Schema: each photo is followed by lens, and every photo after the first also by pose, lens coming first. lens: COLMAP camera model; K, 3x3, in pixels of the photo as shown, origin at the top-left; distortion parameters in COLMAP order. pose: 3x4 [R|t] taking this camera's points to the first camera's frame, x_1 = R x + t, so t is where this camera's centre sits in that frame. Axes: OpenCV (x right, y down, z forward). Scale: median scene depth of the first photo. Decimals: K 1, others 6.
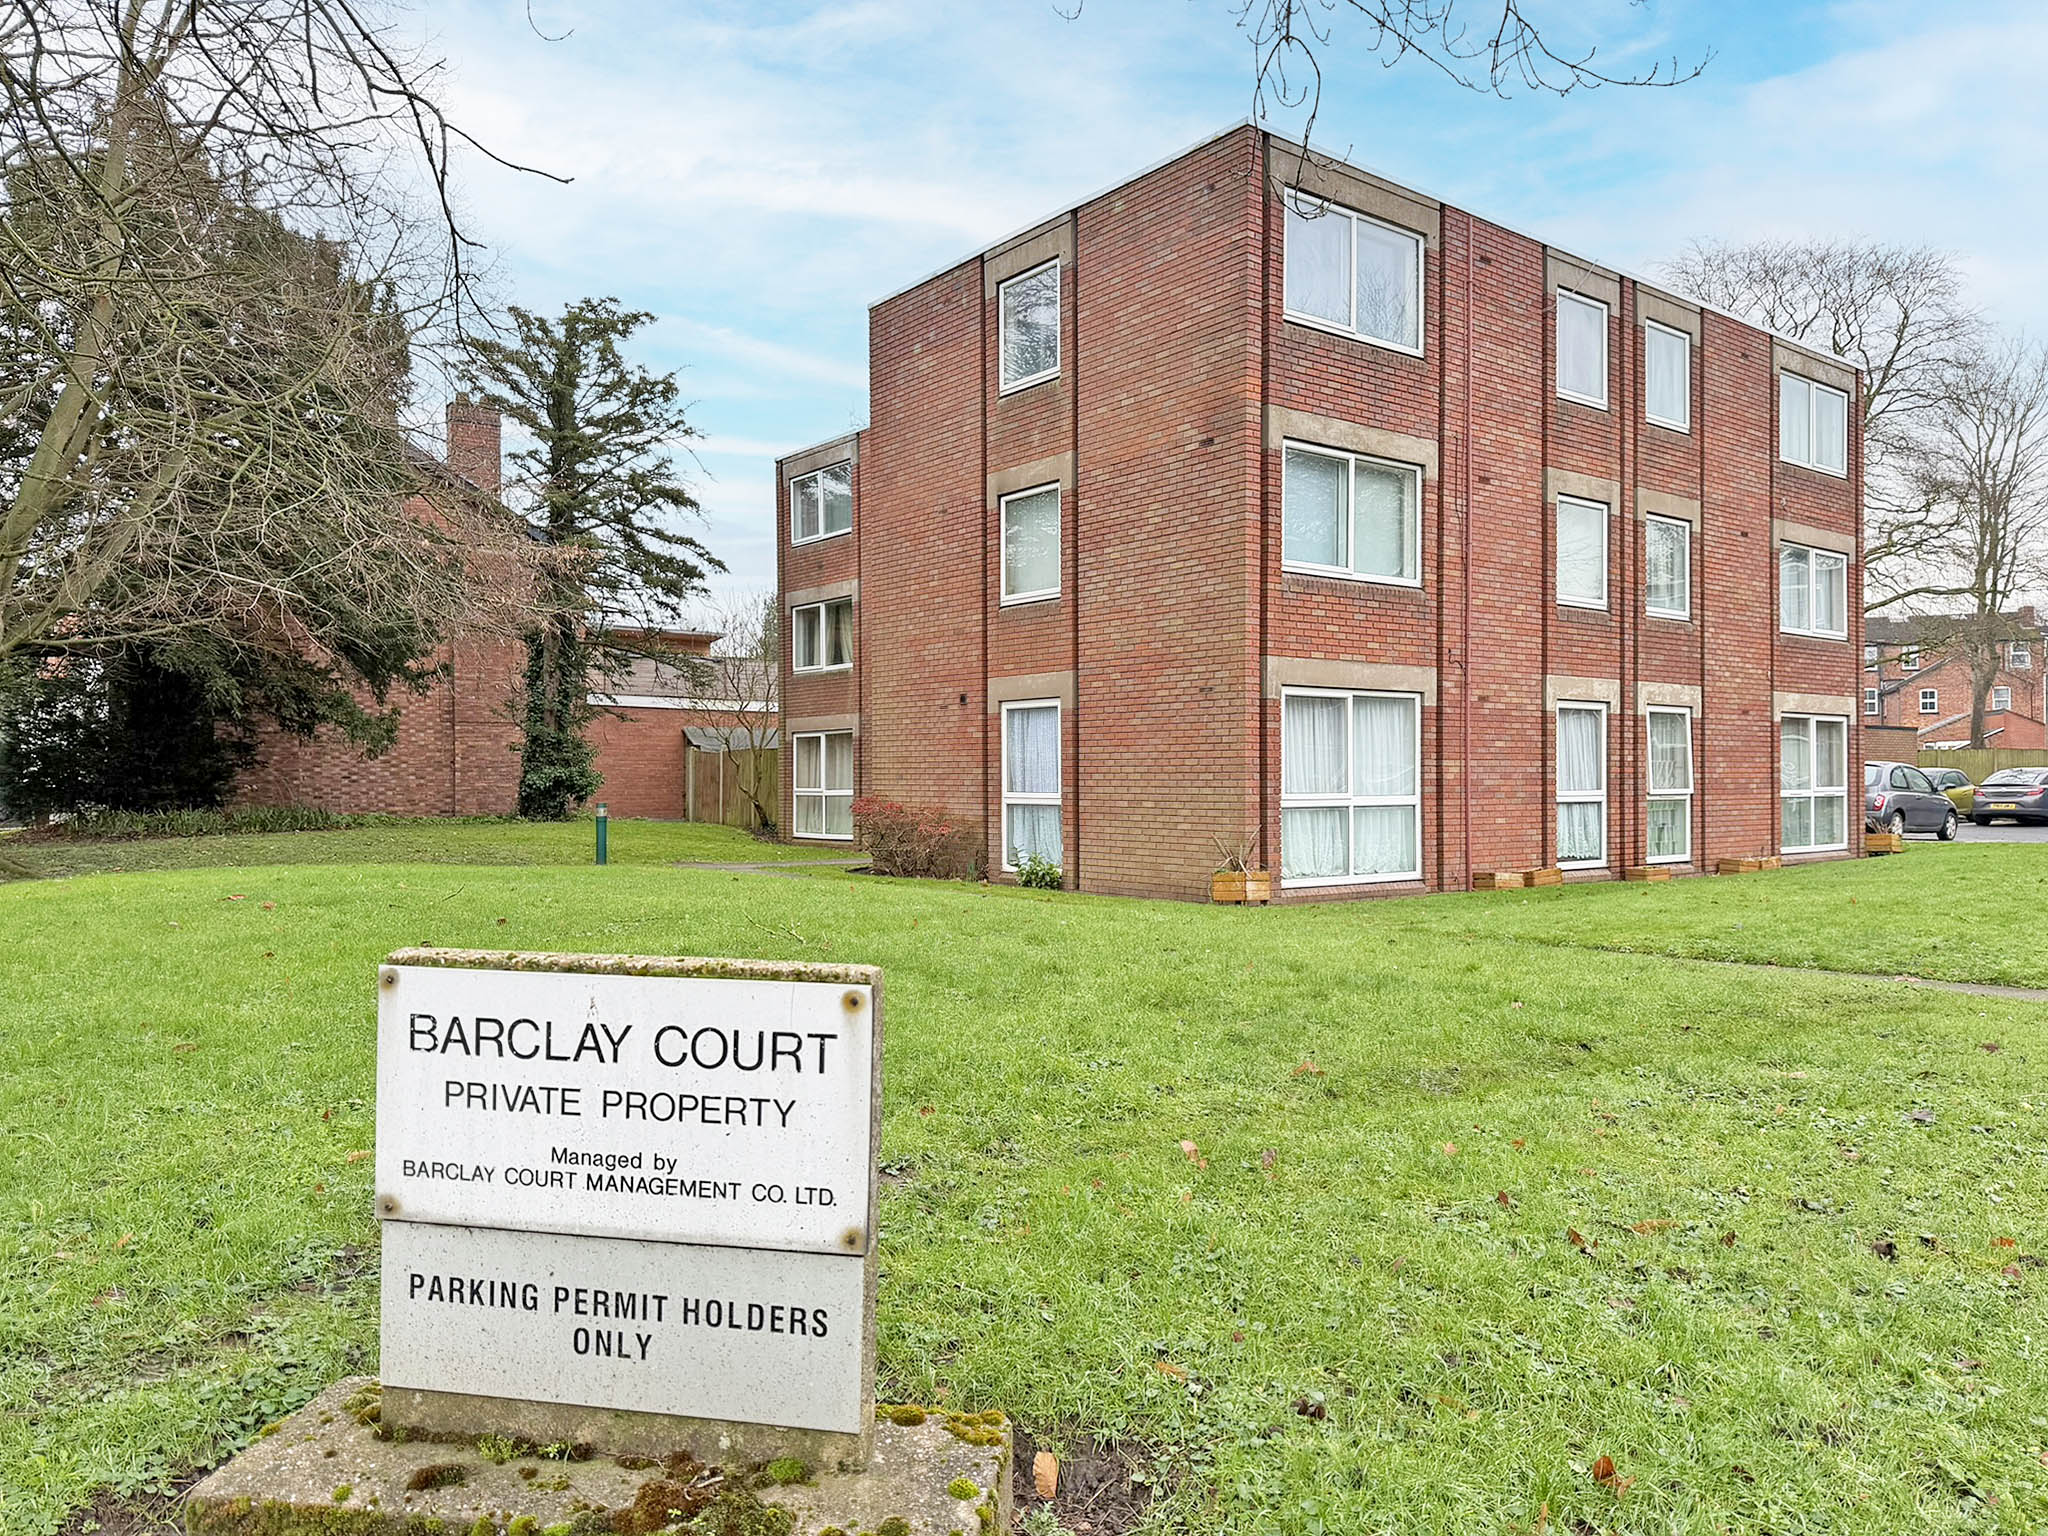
lens RADIAL K [[1451.4, 0, 1024.0], [0, 1451.4, 768.0], [0, 0, 1]] dist [0.145075, -0.259914]
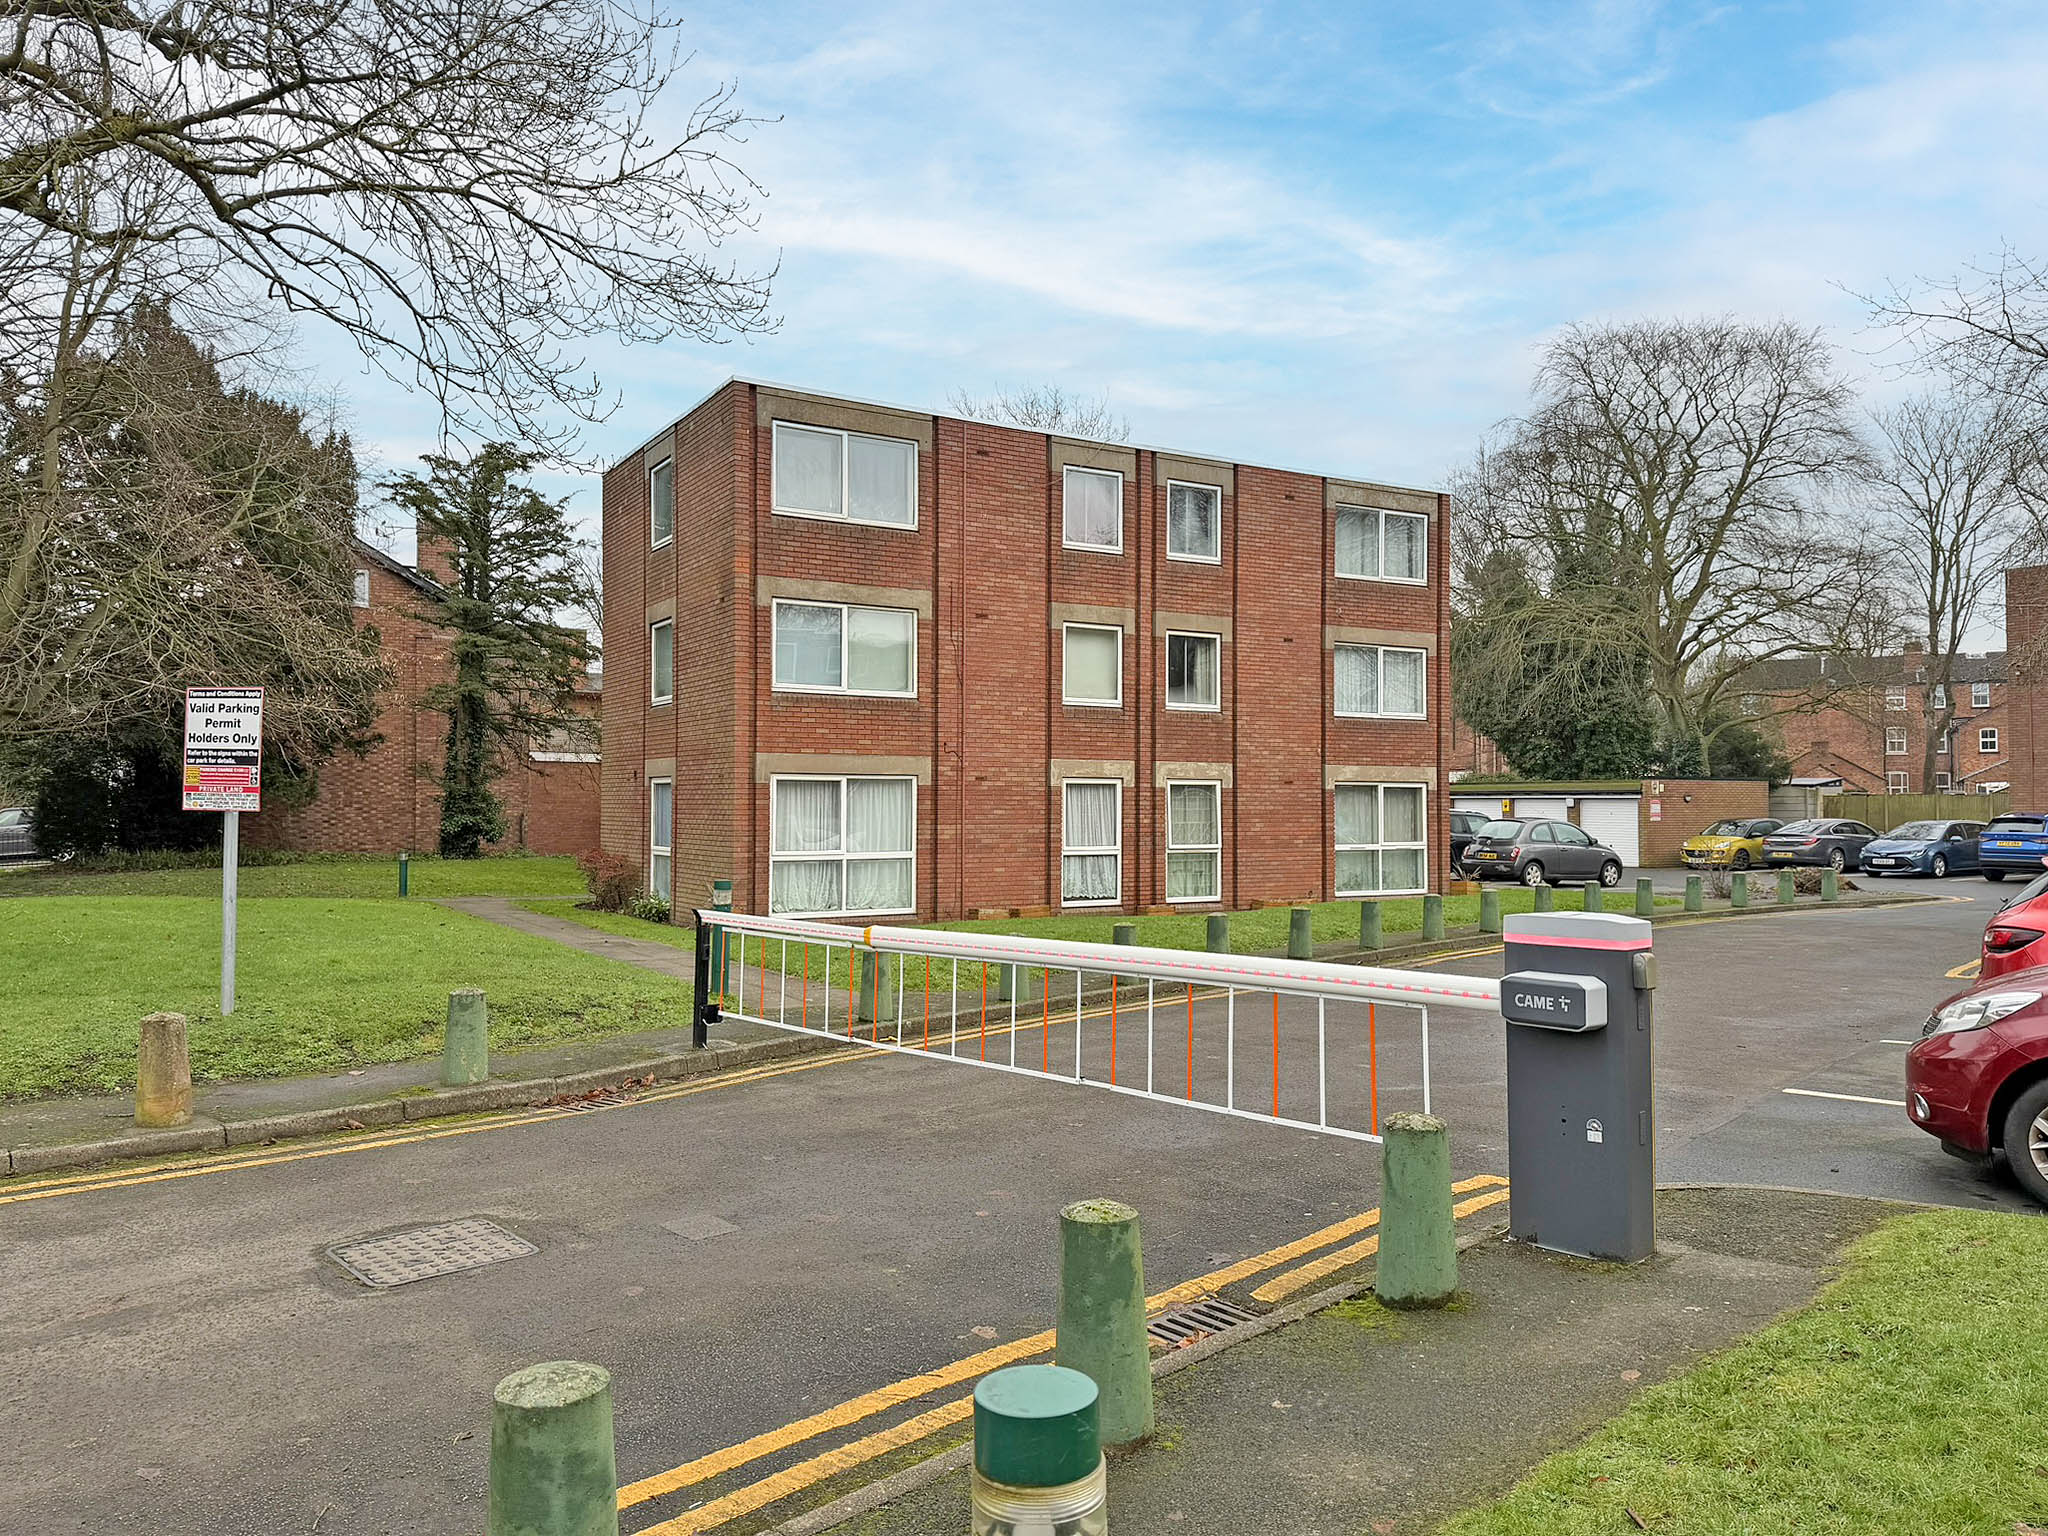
lens RADIAL K [[1451.4, 0, 1024.0], [0, 1451.4, 768.0], [0, 0, 1]] dist [0.145075, -0.259914]
pose [[0.992425, 0.001204, -0.122846, 0.486417], [-0.003563, 0.999813, -0.018986, -0.030103], [0.122800, 0.019280, 0.992244, -0.292629]]
